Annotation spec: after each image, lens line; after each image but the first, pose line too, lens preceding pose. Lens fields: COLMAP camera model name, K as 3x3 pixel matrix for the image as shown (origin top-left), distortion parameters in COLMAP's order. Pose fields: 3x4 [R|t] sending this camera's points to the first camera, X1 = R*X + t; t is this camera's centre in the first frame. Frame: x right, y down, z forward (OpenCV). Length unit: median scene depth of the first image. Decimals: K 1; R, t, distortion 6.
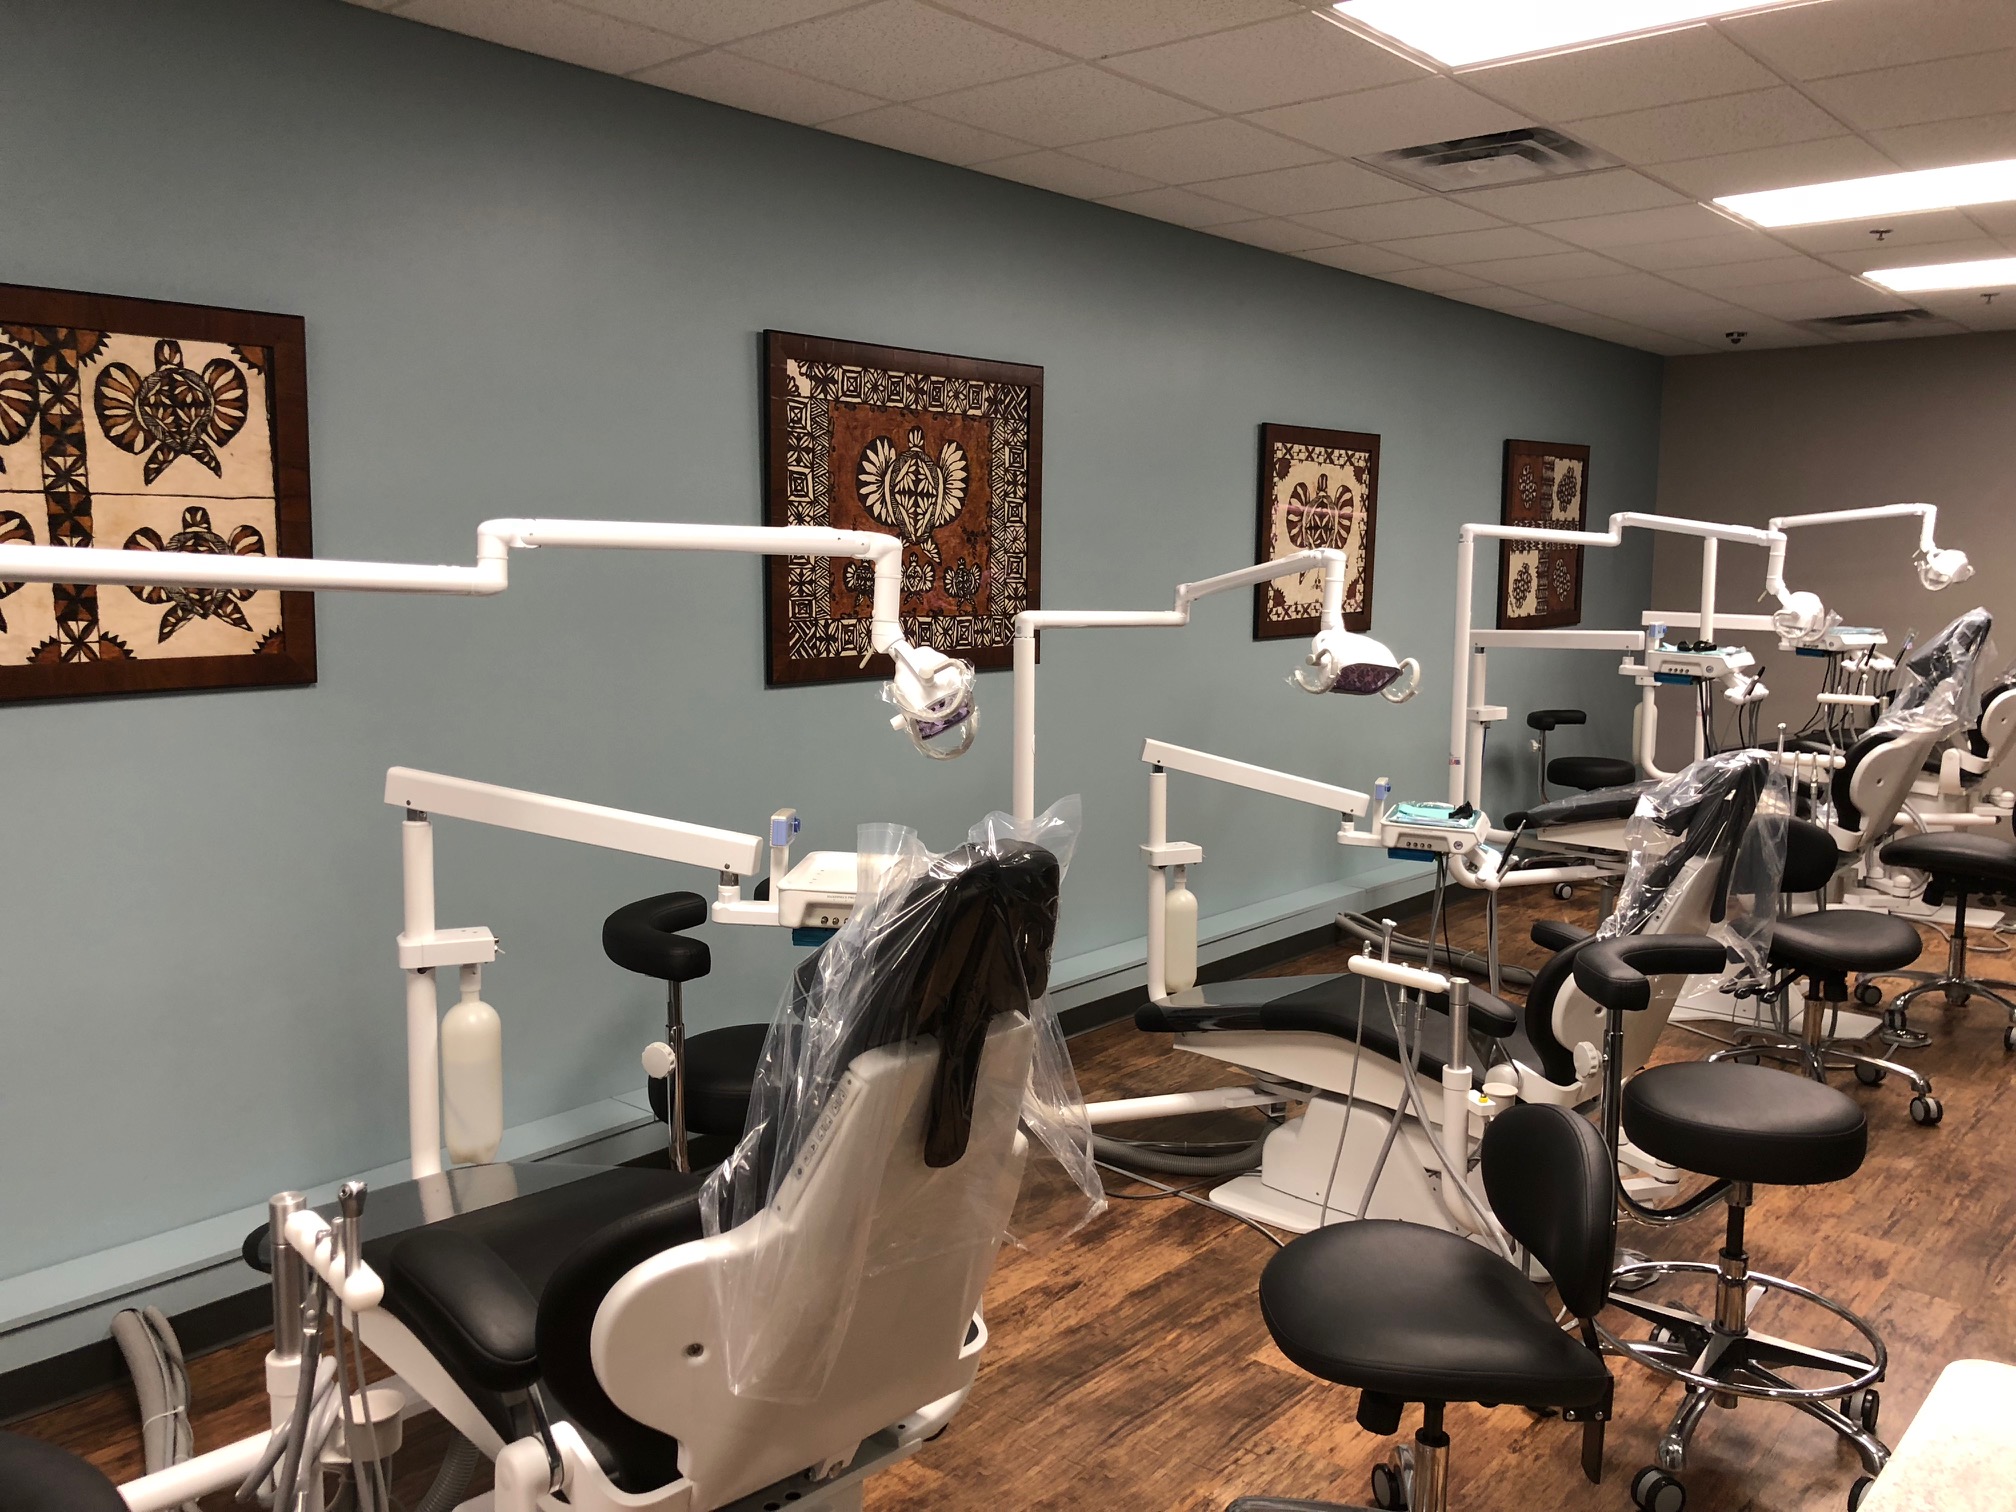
lens RADIAL K [[1645.3, 0, 1001.3], [0, 1645.3, 756.3], [0, 0, 1]] dist [0.053103, -0.076534]
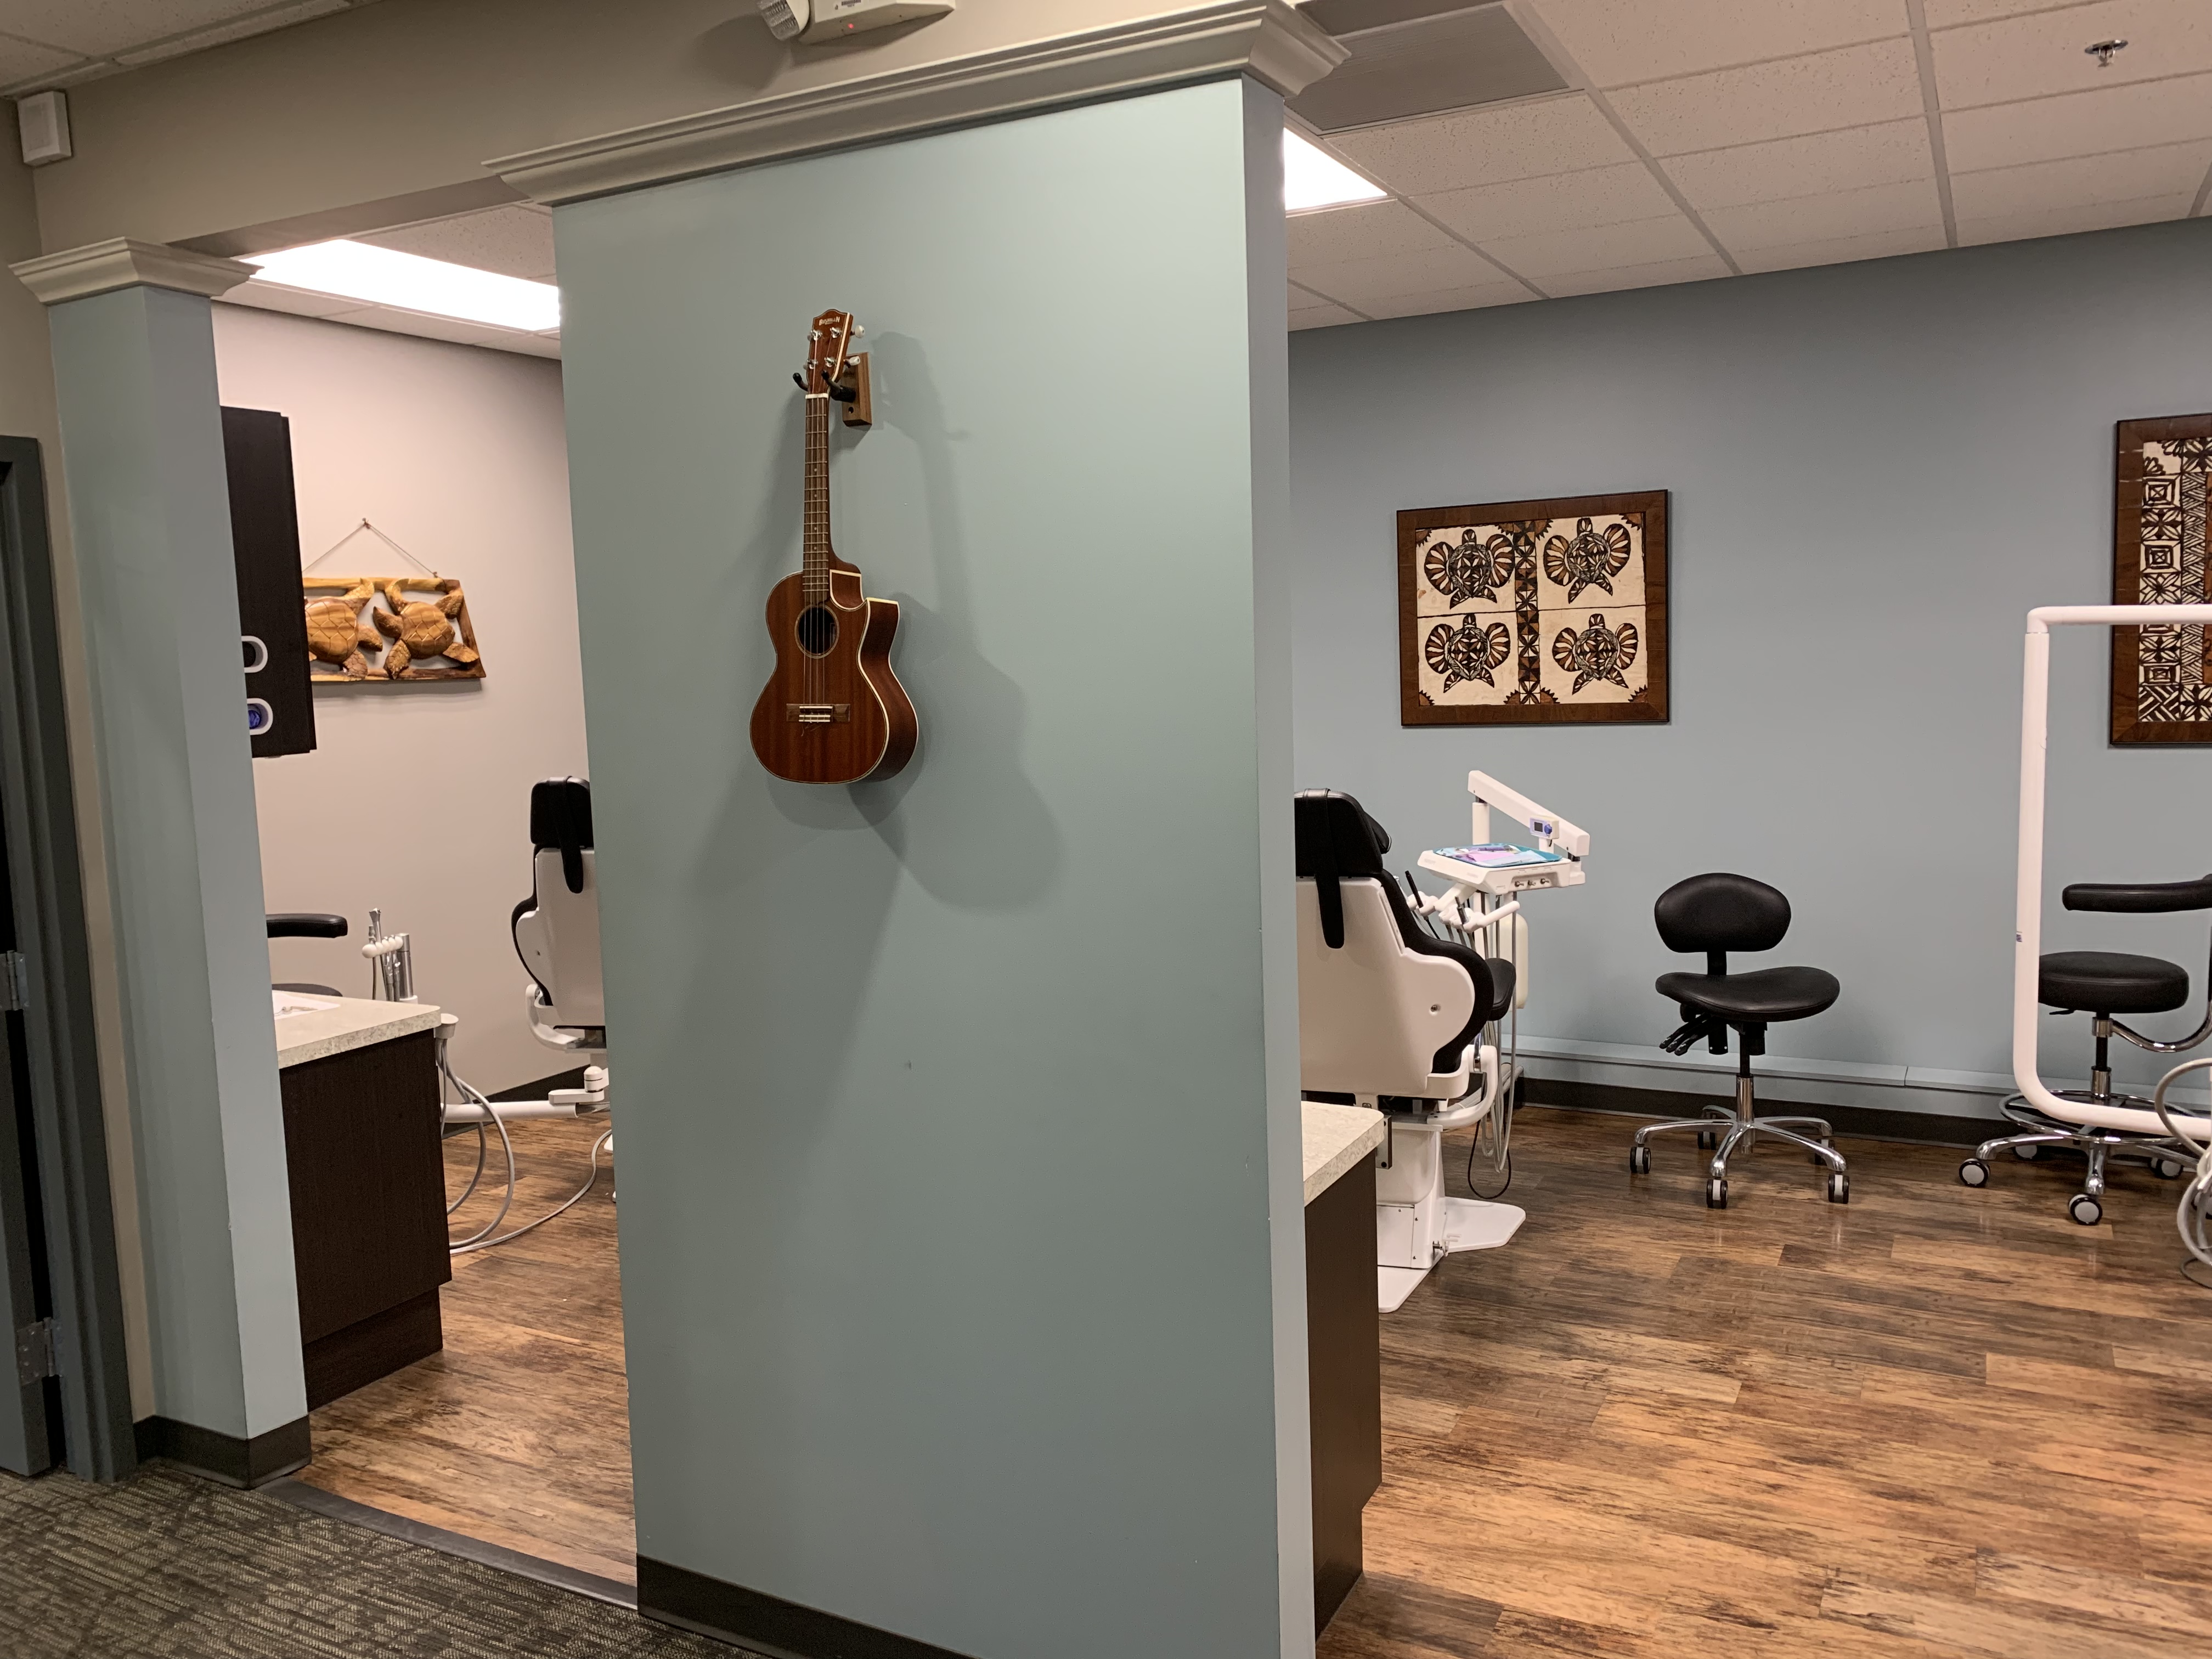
lens RADIAL K [[1677.5, 0, 1100.7], [0, 1677.5, 830.0], [0, 0, 1]] dist [0.003854, -0.010875]
pose [[0.205232, 0.090772, -0.974495, 1.097081], [-0.087979, 0.993370, 0.074001, -0.014177], [0.974751, 0.070548, 0.211857, 0.163398]]
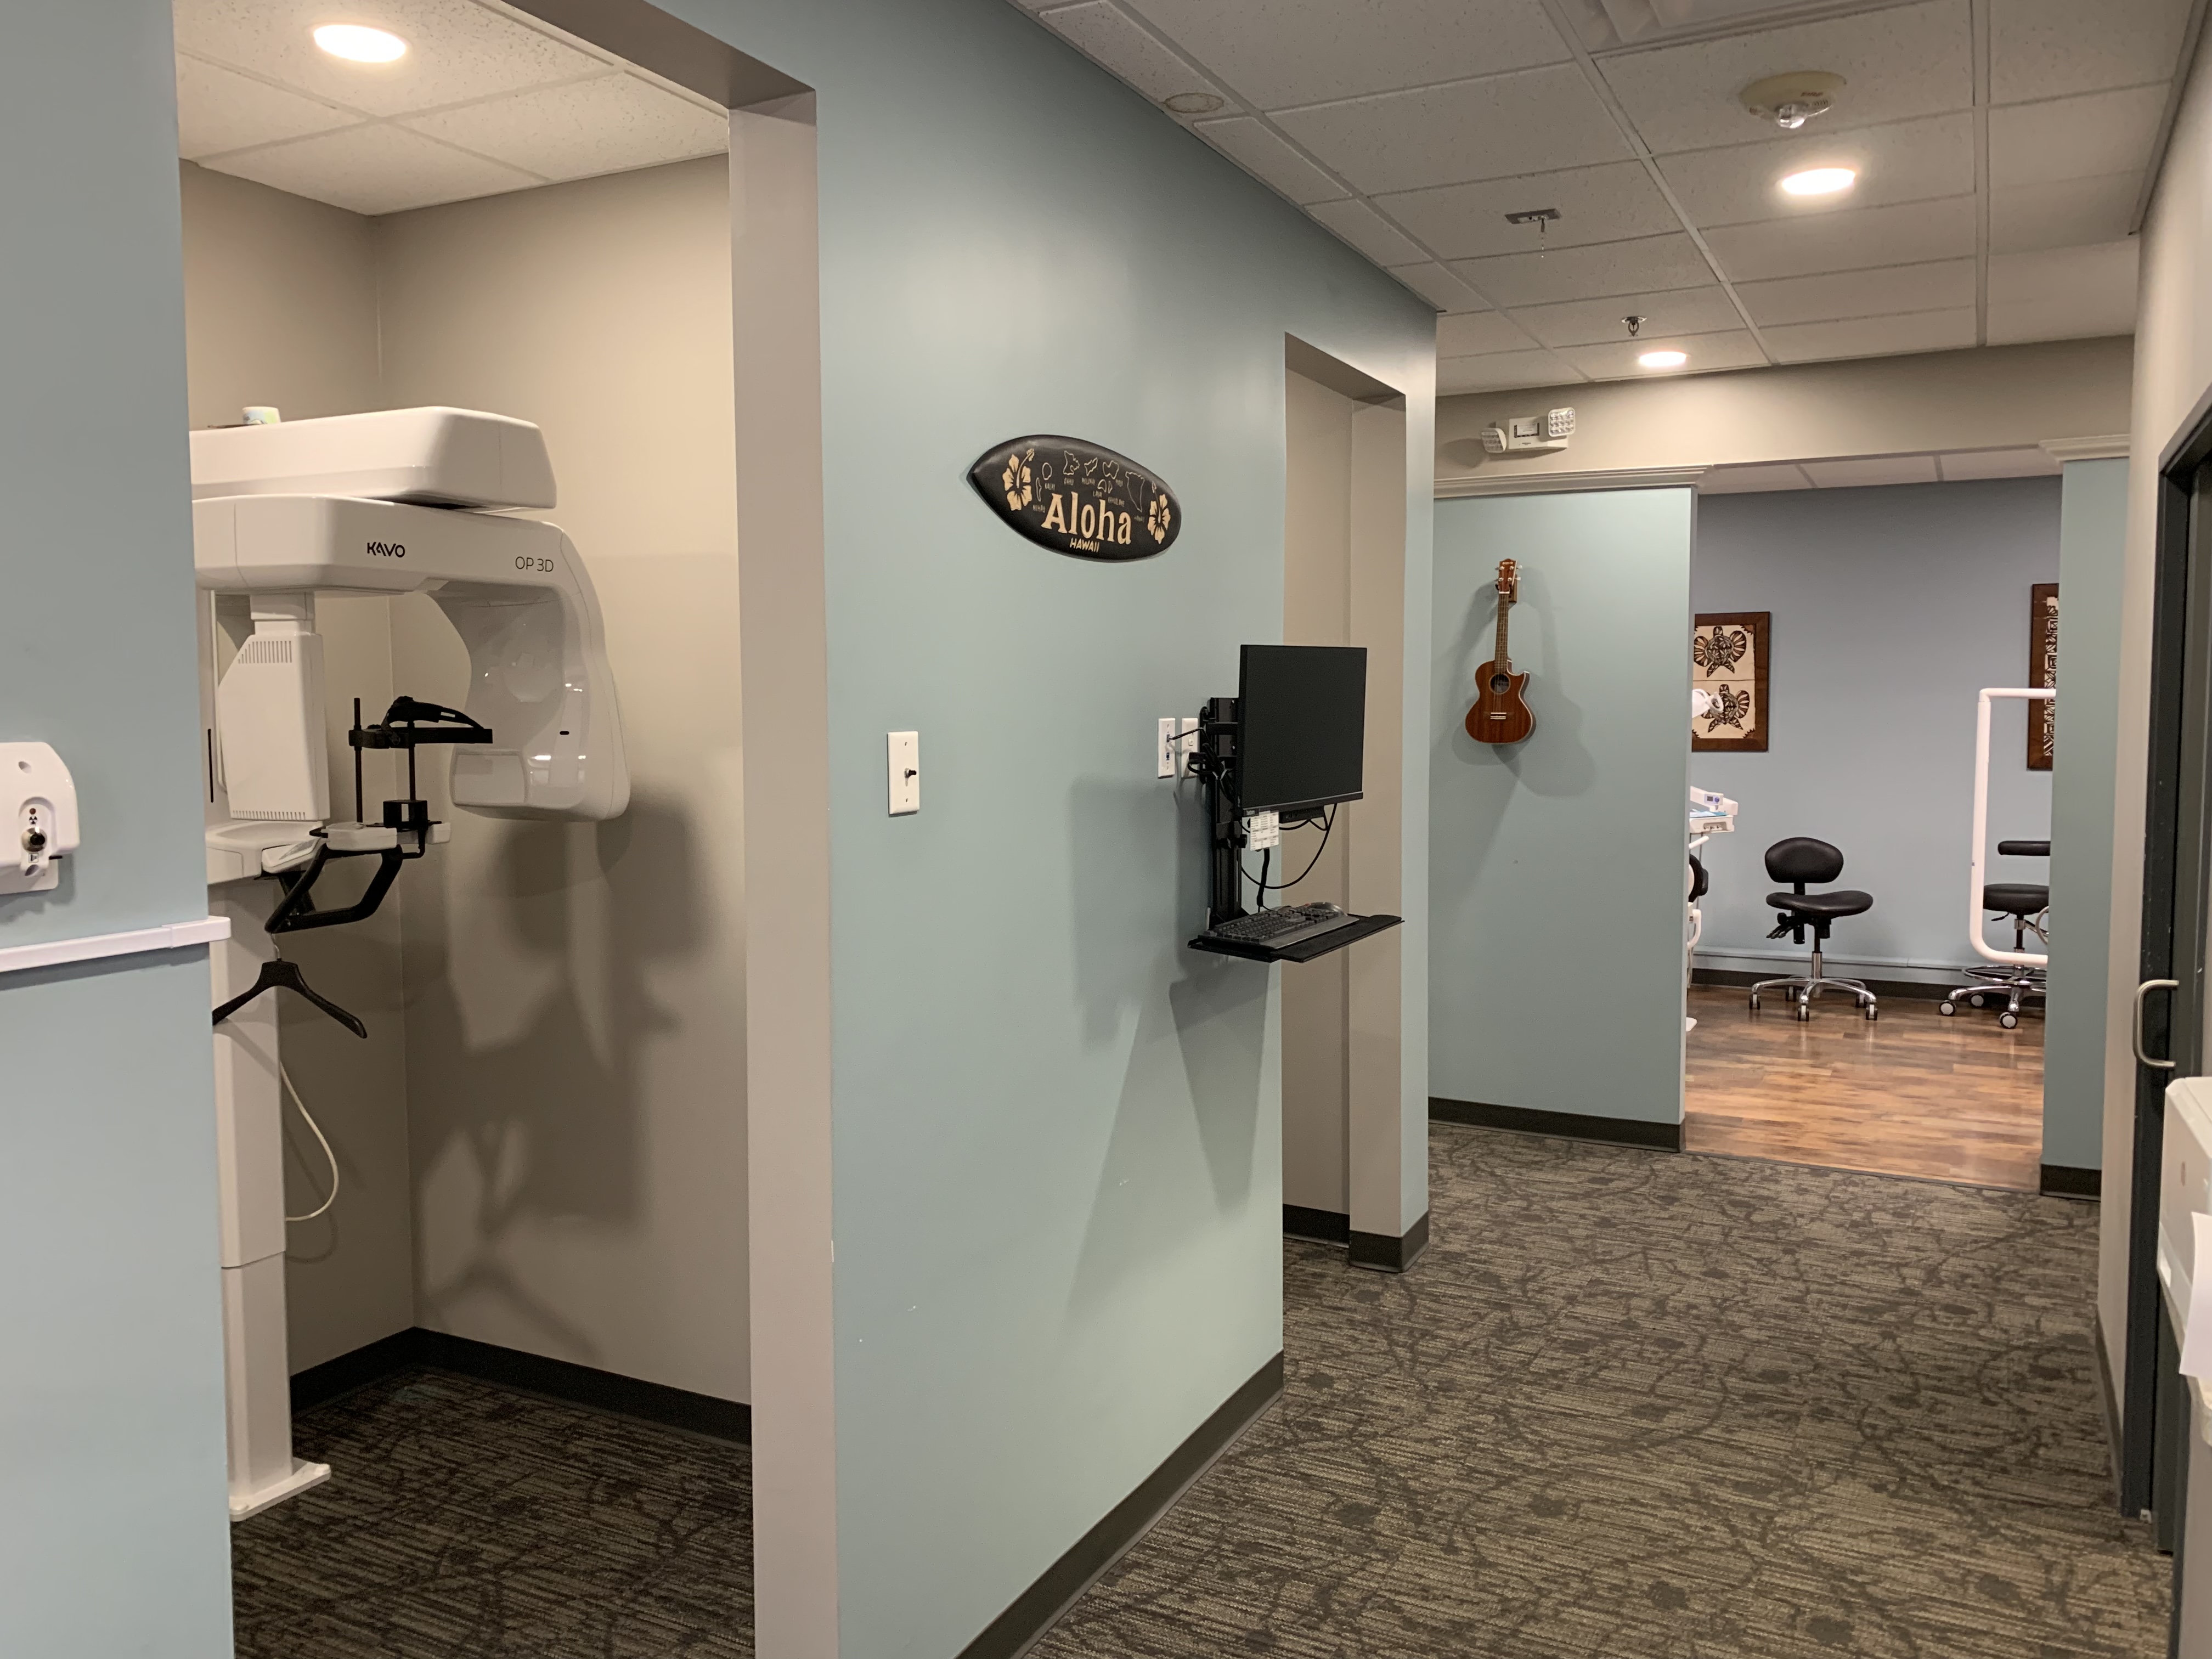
lens RADIAL K [[1677.5, 0, 1103.9], [0, 1677.5, 828.7], [0, 0, 1]] dist [0.003854, -0.010875]
pose [[0.217323, 0.065145, -0.973923, 2.055383], [-0.116856, 0.992331, 0.040301, 0.098498], [0.969080, 0.105051, 0.223269, -0.614919]]
